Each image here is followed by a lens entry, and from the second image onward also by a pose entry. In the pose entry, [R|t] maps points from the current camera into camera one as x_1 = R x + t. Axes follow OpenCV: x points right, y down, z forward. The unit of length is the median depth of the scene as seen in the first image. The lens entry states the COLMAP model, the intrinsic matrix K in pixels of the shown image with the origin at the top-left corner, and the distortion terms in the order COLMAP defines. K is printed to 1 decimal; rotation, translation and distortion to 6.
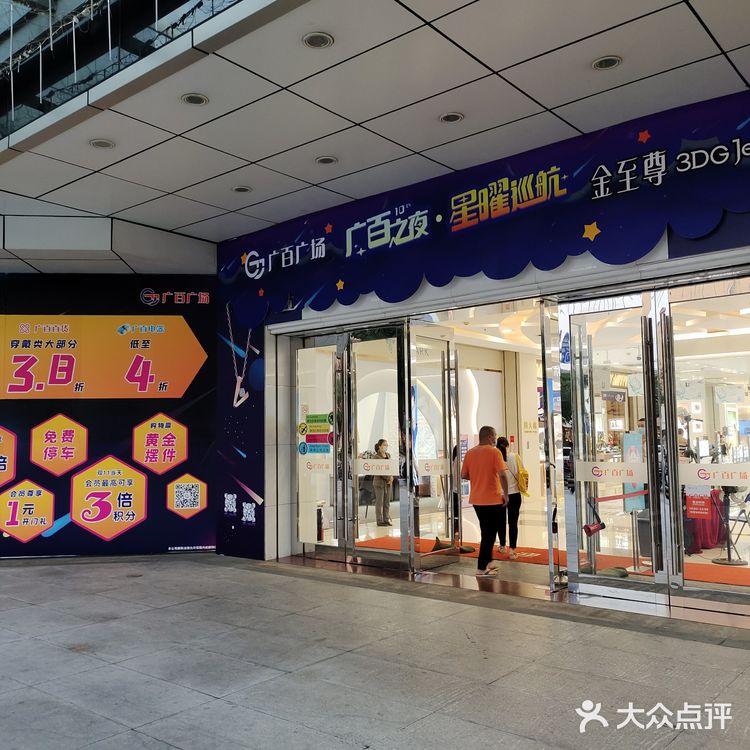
lens RADIAL K [[745.6, 0, 373.6], [0, 745.6, 377.9], [0, 0, 1]] dist [0.041578, 0.000000]
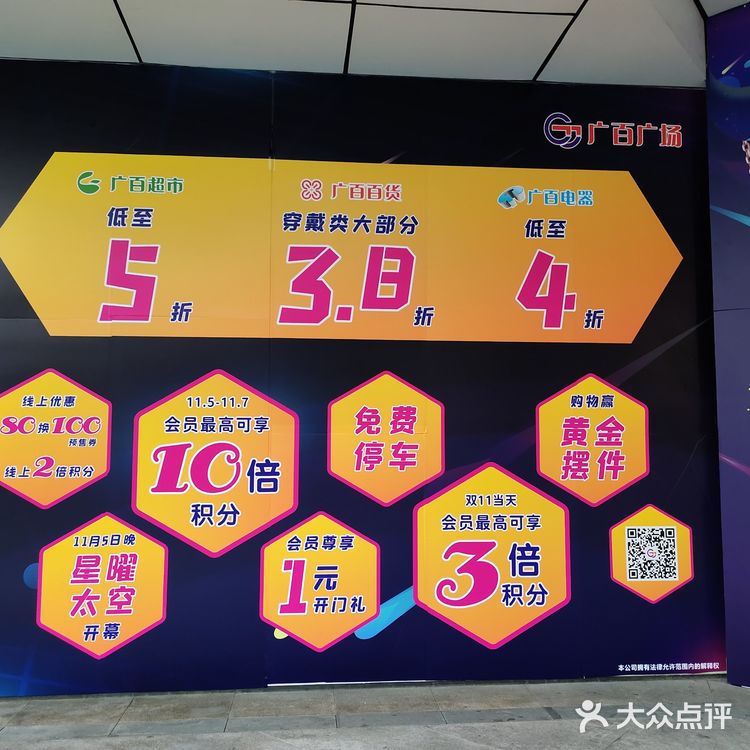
lens RADIAL K [[745.6, 0, 376.4], [0, 745.6, 372.7], [0, 0, 1]] dist [0.041578, 0.000000]
pose [[0.999811, 0.016143, 0.010807, -0.427235], [-0.016159, 0.999868, 0.001449, 0.047444], [-0.010782, -0.001624, 0.999941, 0.534070]]
